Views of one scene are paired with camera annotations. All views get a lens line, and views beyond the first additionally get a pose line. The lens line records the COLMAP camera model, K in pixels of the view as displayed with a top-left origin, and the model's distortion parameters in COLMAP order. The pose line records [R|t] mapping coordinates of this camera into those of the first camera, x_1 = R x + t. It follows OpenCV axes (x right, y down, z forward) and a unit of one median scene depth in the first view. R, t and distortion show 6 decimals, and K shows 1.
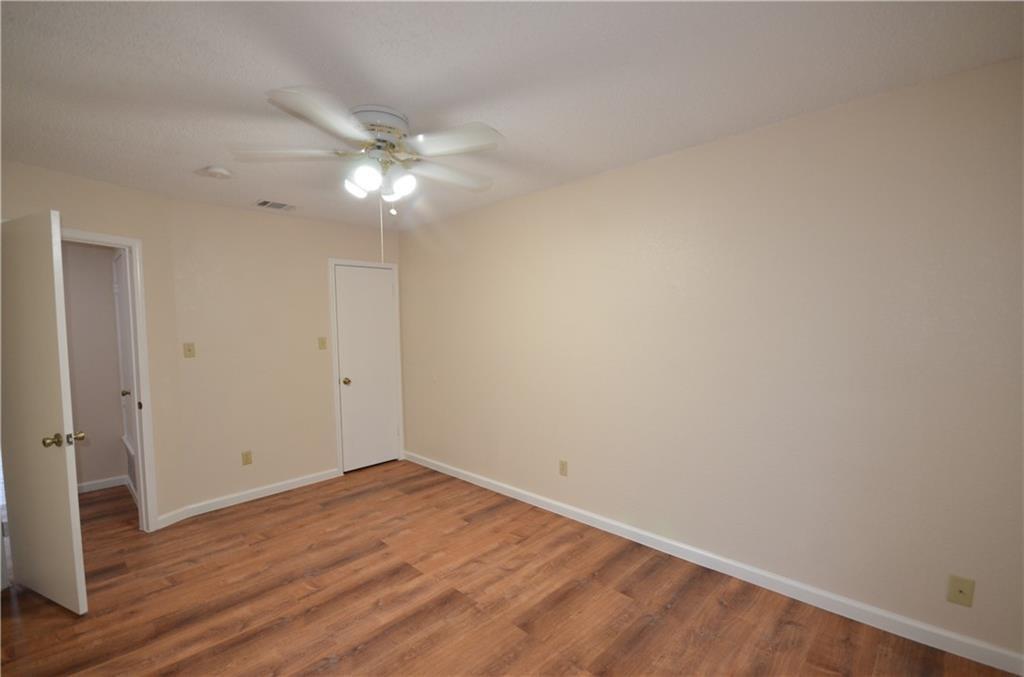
lens RADIAL K [[453.8, 0, 517.8], [0, 453.8, 329.4], [0, 0, 1]] dist [0.001086, -0.005255]
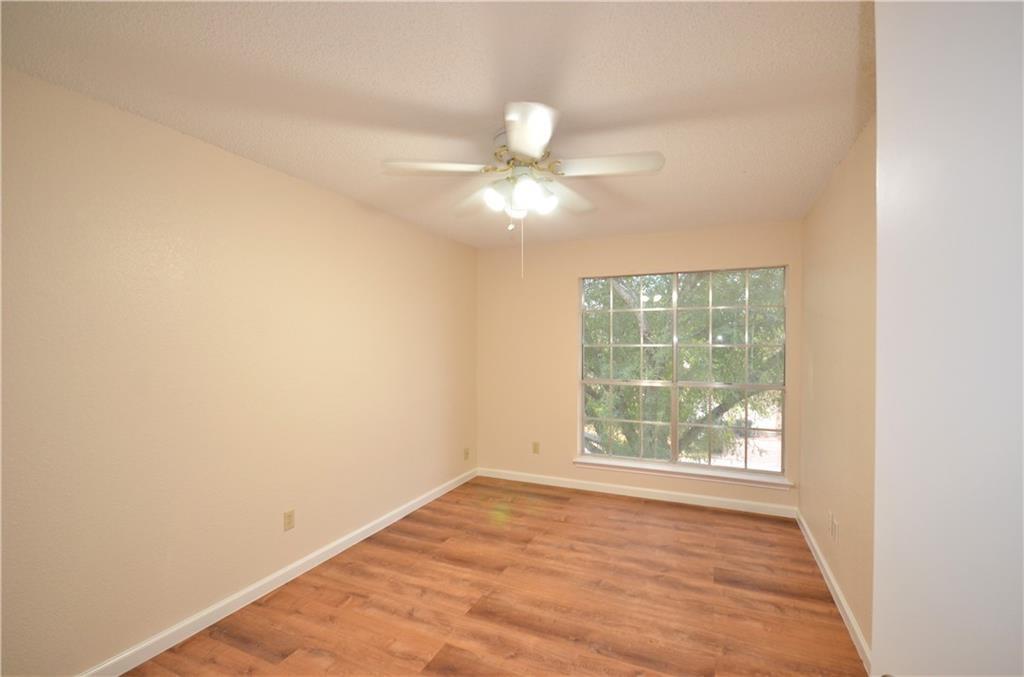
lens RADIAL K [[453.8, 0, 512.1], [0, 453.8, 341.5], [0, 0, 1]] dist [0.001086, -0.005255]
pose [[-0.340653, 0.011262, 0.940122, -1.019499], [0.016832, 0.999841, -0.005878, -0.002761], [-0.940038, 0.013822, -0.340789, 1.150583]]
